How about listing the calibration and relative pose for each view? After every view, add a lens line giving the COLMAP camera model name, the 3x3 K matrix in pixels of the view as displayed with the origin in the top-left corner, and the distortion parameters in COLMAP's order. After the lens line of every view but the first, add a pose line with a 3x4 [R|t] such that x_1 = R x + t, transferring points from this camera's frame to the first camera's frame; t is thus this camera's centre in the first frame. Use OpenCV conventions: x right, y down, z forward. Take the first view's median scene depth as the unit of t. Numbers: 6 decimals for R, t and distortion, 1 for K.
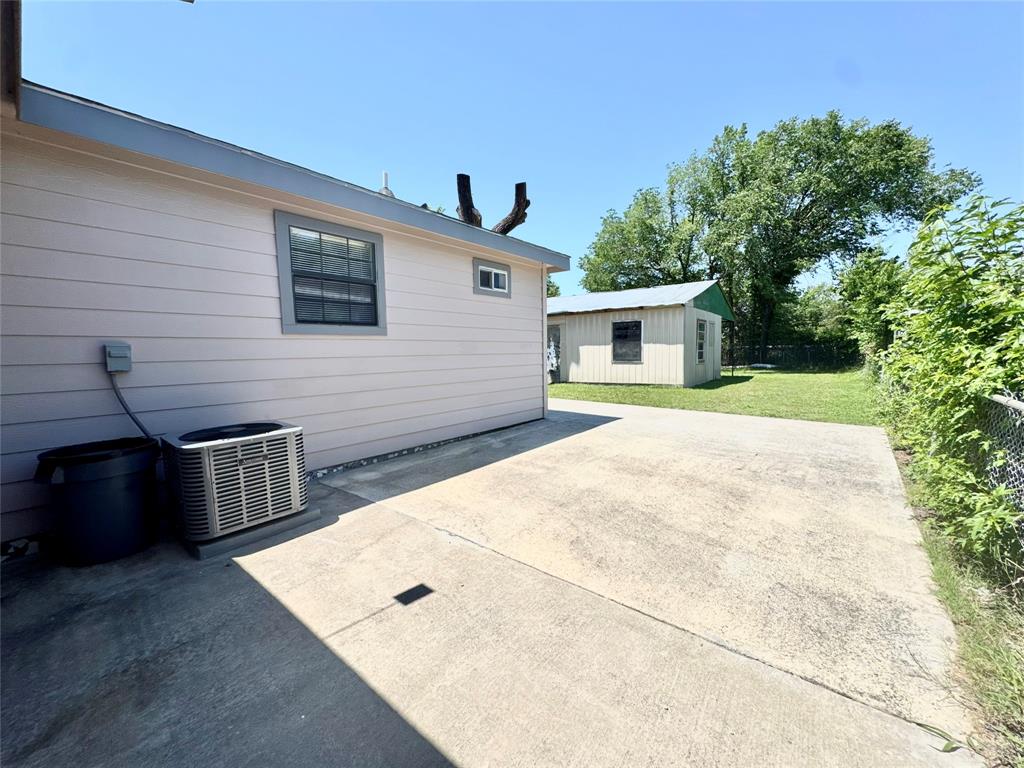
lens RADIAL K [[405.7, 0, 506.6], [0, 405.7, 386.1], [0, 0, 1]] dist [0.001399, 0.000394]
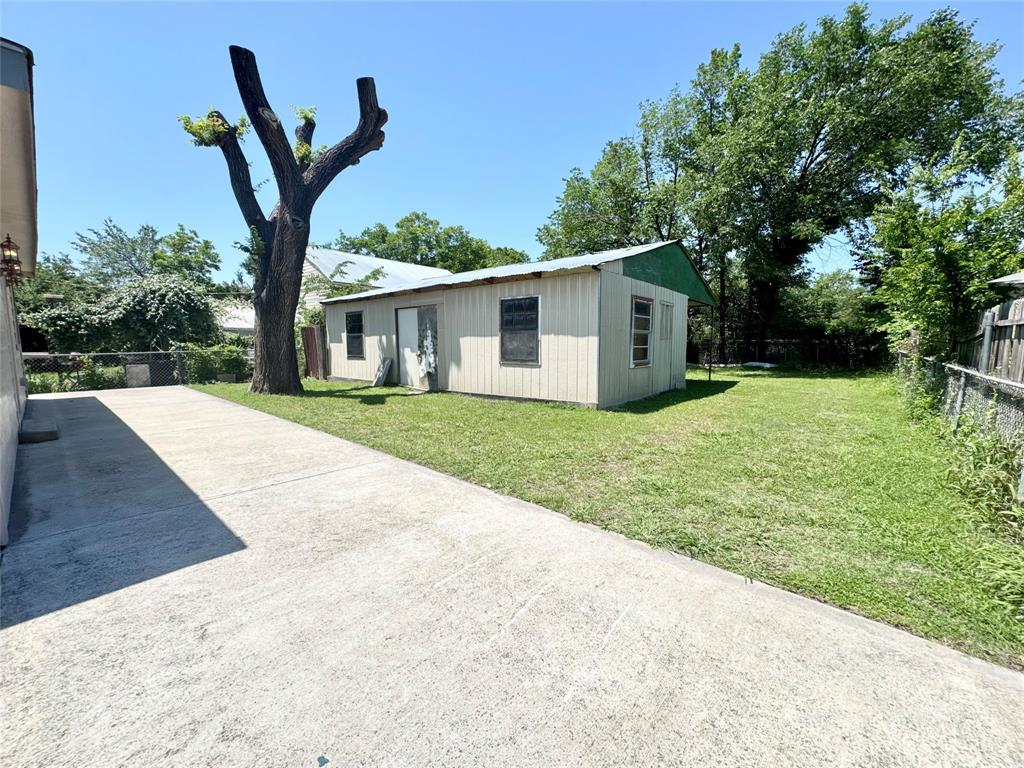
lens RADIAL K [[410.0, 0, 511.4], [0, 410.0, 382.3], [0, 0, 1]] dist [0.000601, -0.000208]
pose [[0.999890, 0.012902, -0.007298, 0.253377], [-0.012812, 0.999843, 0.012237, -0.033274], [0.007455, -0.012142, 0.999898, 0.322767]]
